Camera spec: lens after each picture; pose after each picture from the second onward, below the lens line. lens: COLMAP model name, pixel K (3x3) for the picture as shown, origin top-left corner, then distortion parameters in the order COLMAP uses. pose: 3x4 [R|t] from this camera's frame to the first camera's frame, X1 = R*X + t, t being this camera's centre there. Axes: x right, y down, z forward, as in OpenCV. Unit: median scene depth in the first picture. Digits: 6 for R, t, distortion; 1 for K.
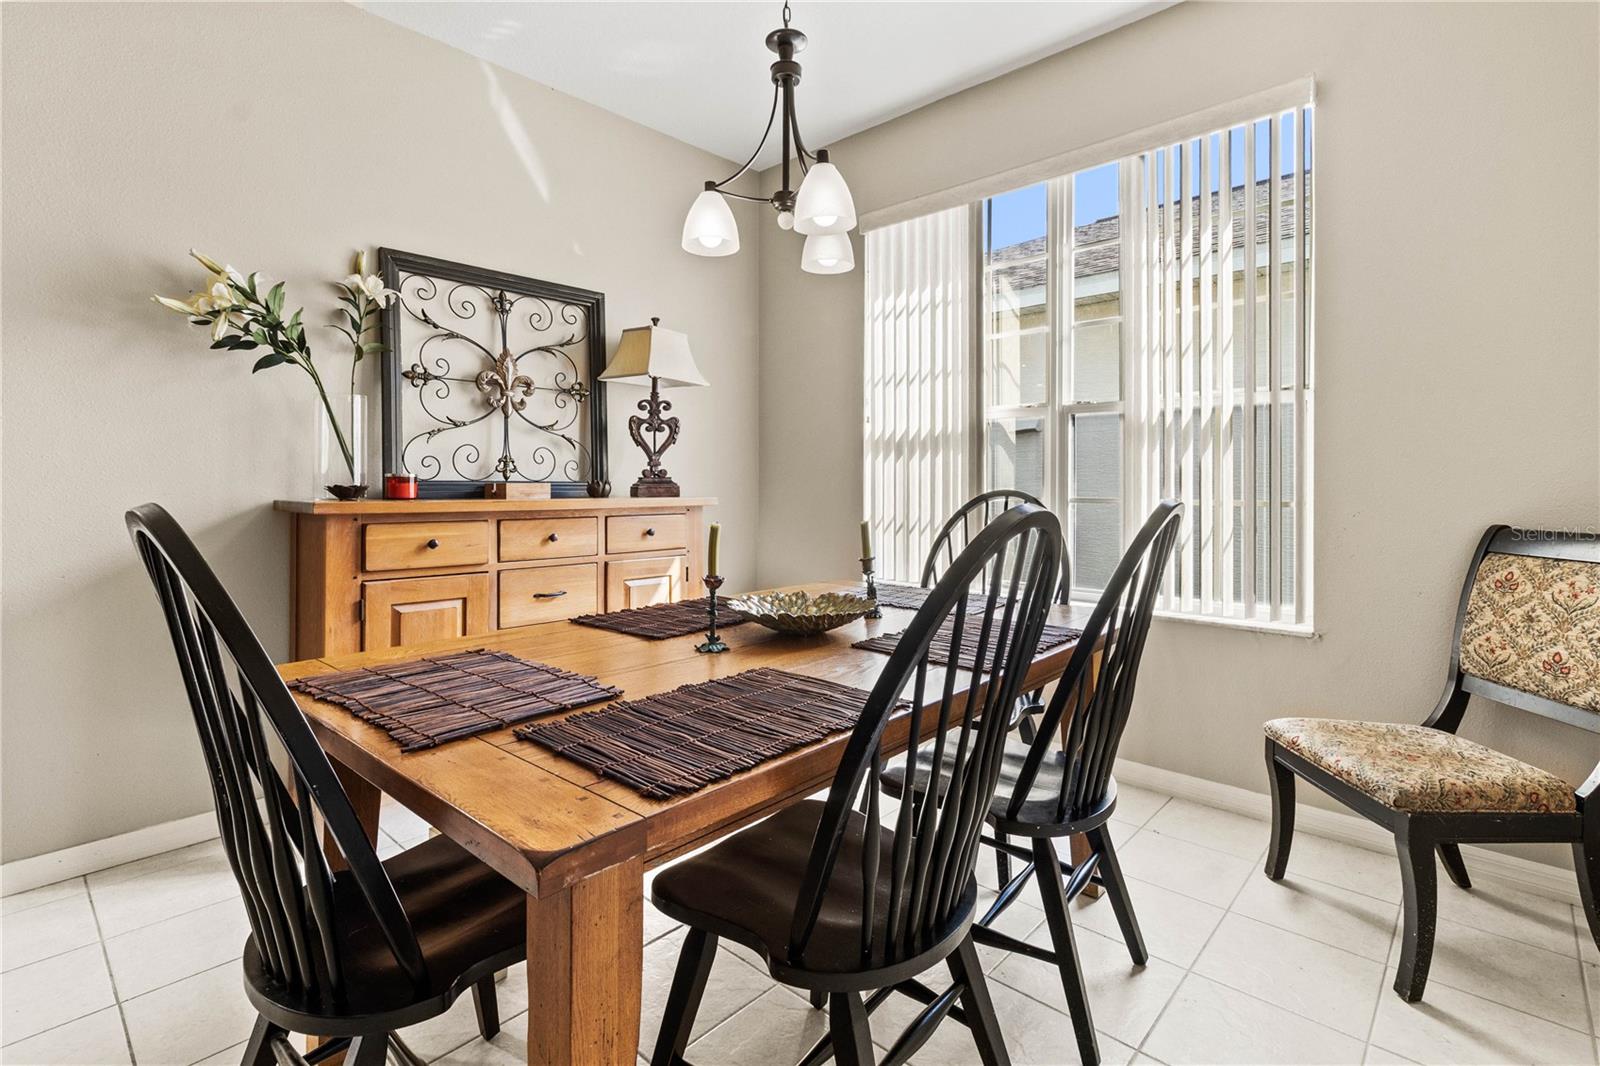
lens RADIAL K [[755.9, 0, 821.7], [0, 755.9, 493.3], [0, 0, 1]] dist [-0.000096, 0.000633]
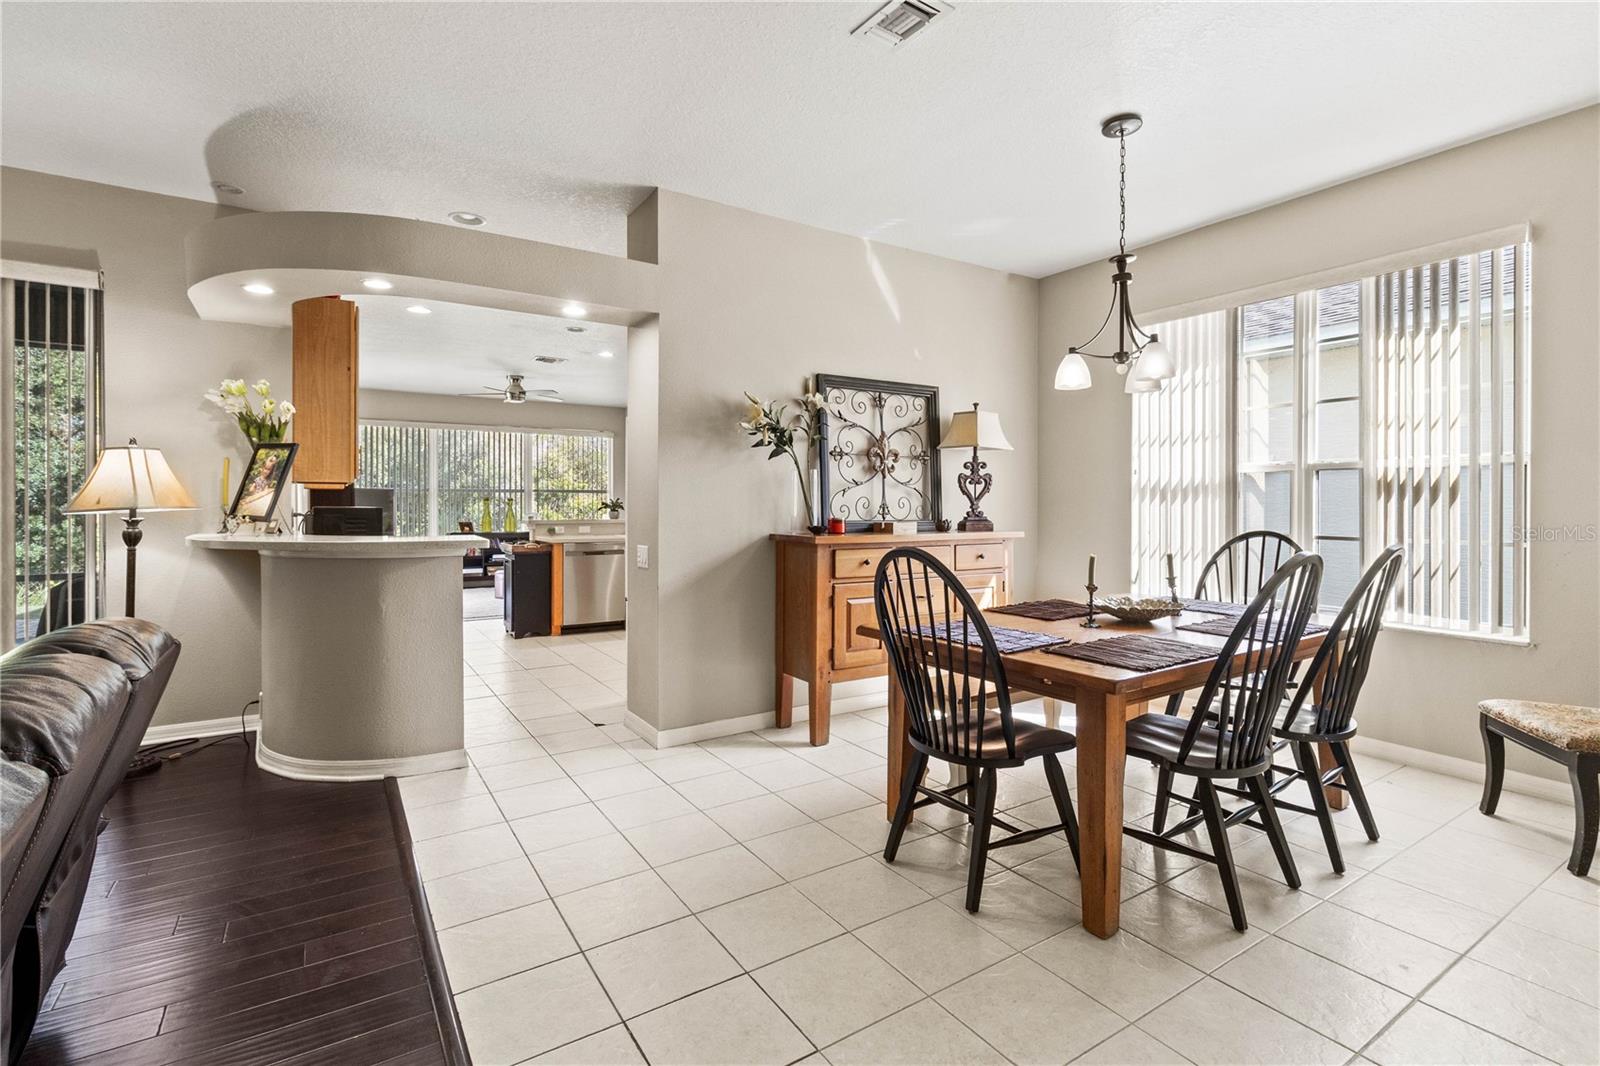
lens RADIAL K [[755.9, 0, 802.7], [0, 755.9, 506.7], [0, 0, 1]] dist [-0.000096, 0.000633]
pose [[0.965909, 0.000864, -0.258882, -0.242683], [-0.002932, 0.999967, -0.007602, -0.041250], [0.258867, 0.008102, 0.965879, -0.631800]]
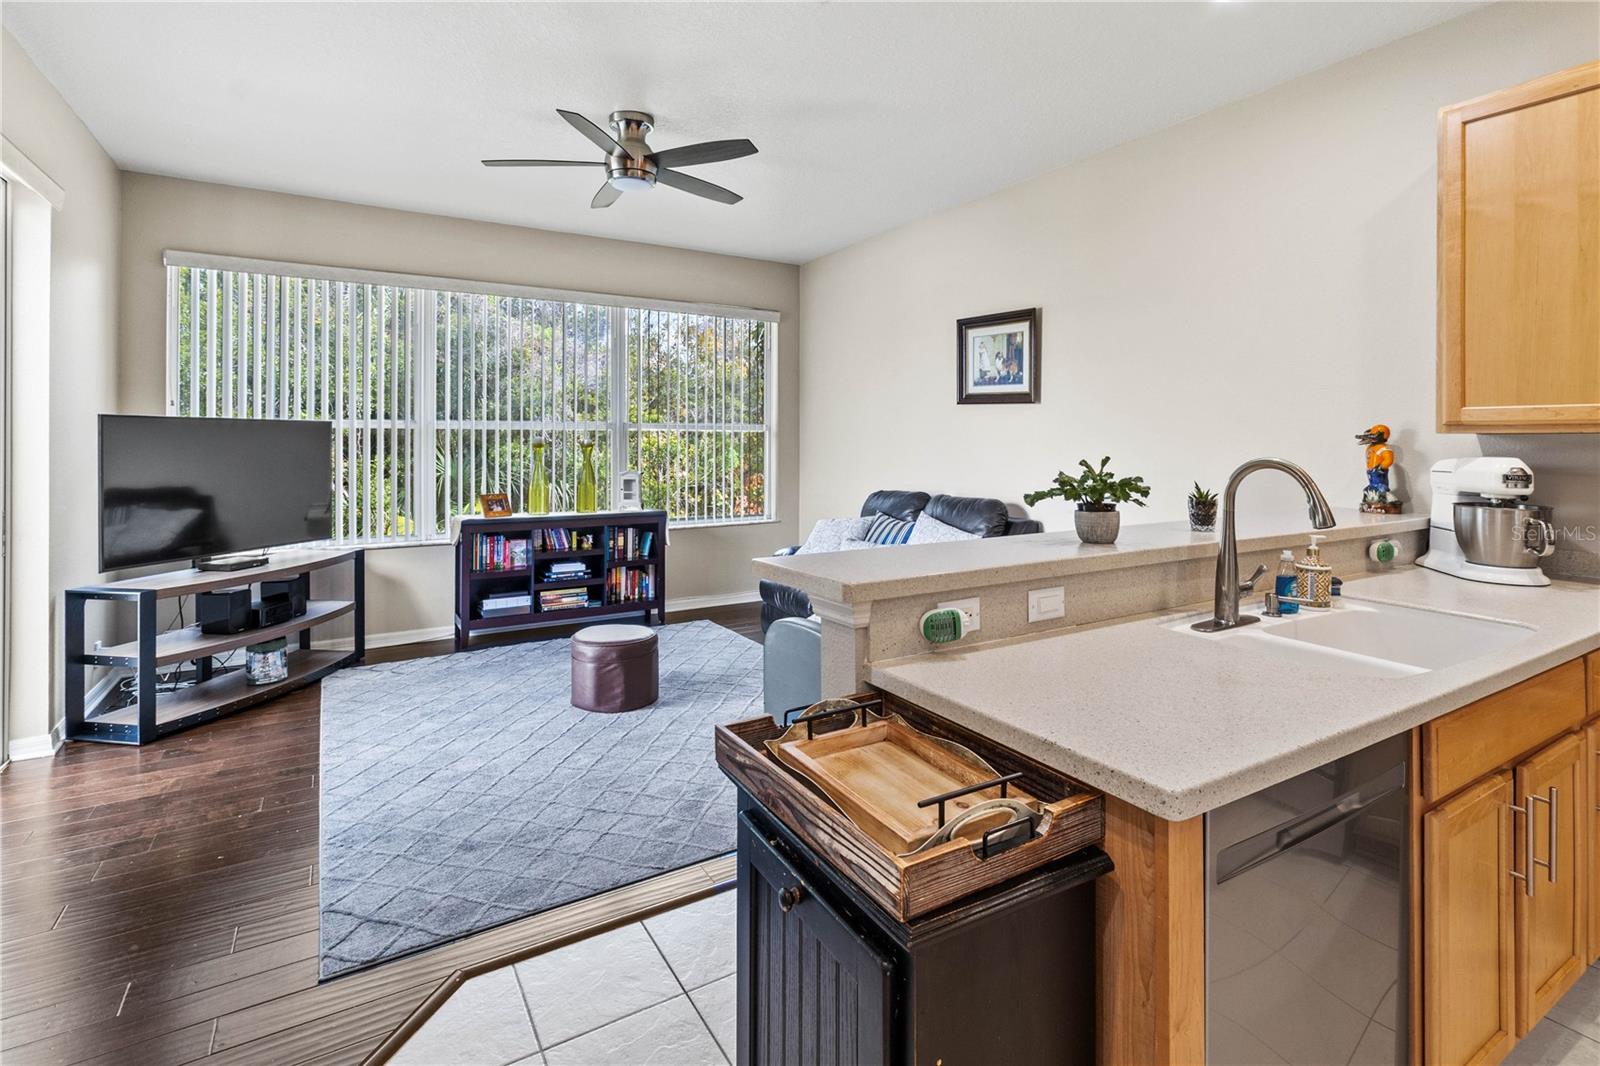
lens RADIAL K [[755.9, 0, 806.2], [0, 755.9, 441.6], [0, 0, 1]] dist [-0.000096, 0.000633]
pose [[0.961060, 0.000321, -0.276340, -2.083154], [-0.002361, 0.999972, -0.007049, -0.114866], [0.276330, 0.007427, 0.961034, 1.600739]]
